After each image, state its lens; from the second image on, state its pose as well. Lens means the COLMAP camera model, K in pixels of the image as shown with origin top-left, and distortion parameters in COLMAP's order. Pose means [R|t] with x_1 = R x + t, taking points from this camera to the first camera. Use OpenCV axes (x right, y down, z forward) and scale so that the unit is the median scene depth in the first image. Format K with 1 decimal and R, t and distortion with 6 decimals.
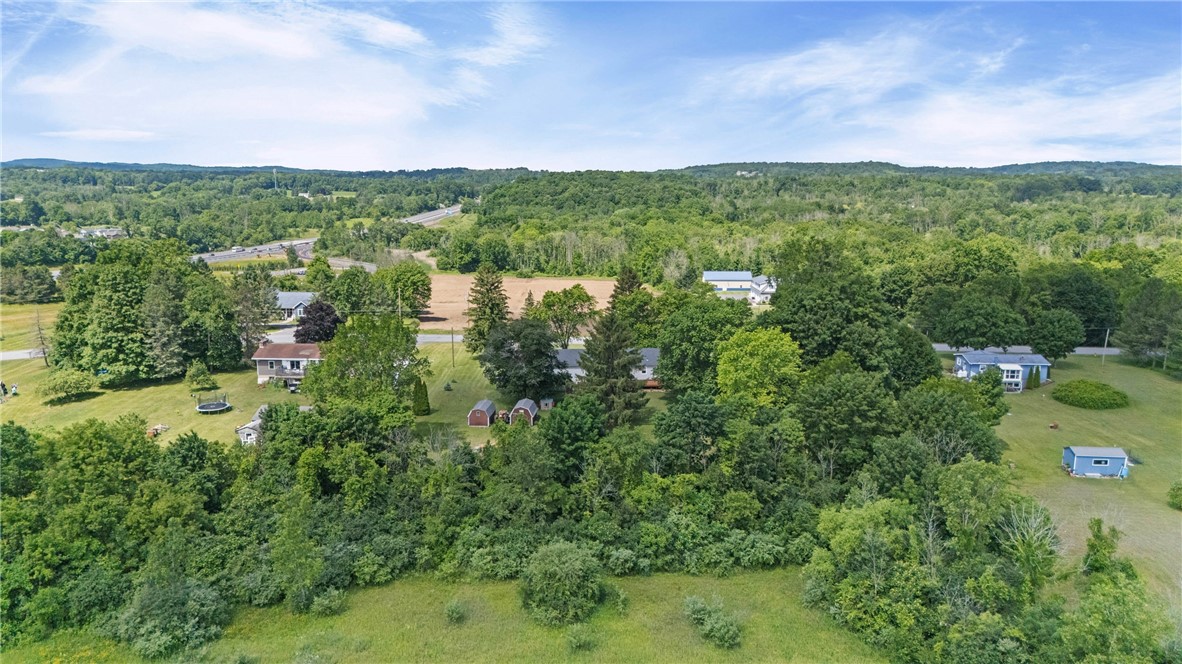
lens RADIAL K [[848.9, 0, 609.5], [0, 848.9, 333.5], [0, 0, 1]] dist [0.034908, -0.038436]
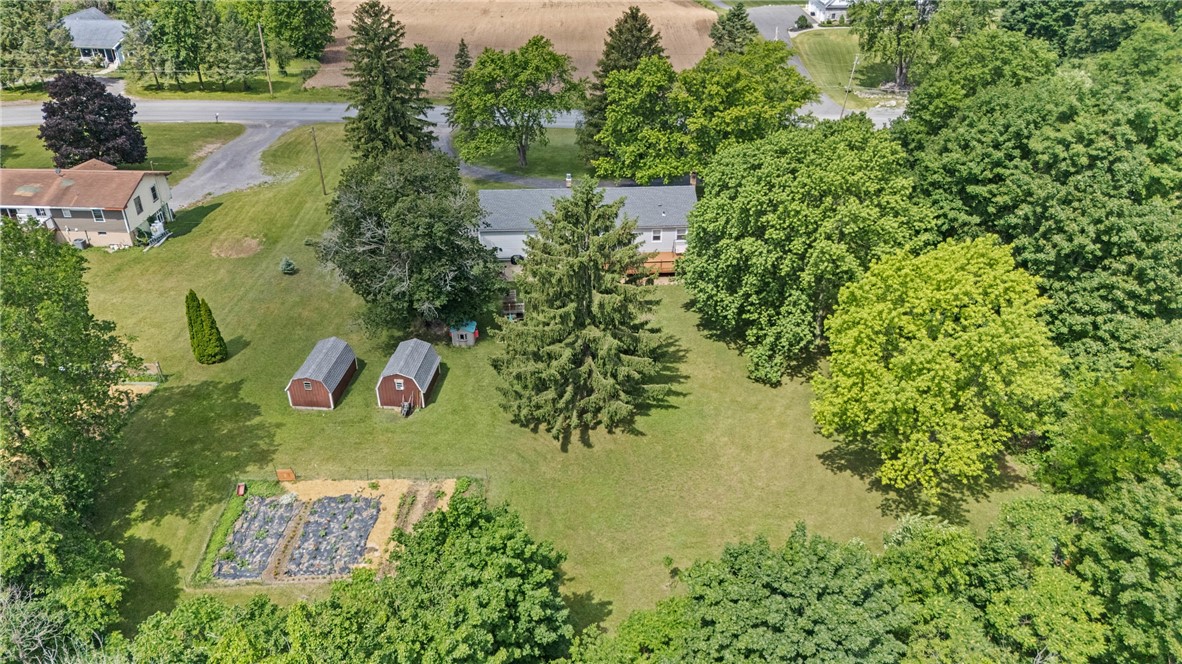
lens RADIAL K [[848.9, 0, 609.5], [0, 848.9, 333.5], [0, 0, 1]] dist [0.034908, -0.038436]
pose [[0.999970, 0.002999, -0.007078, 0.016868], [-0.000292, 0.934905, 0.354899, -0.098794], [0.007682, -0.354886, 0.934878, 0.542608]]
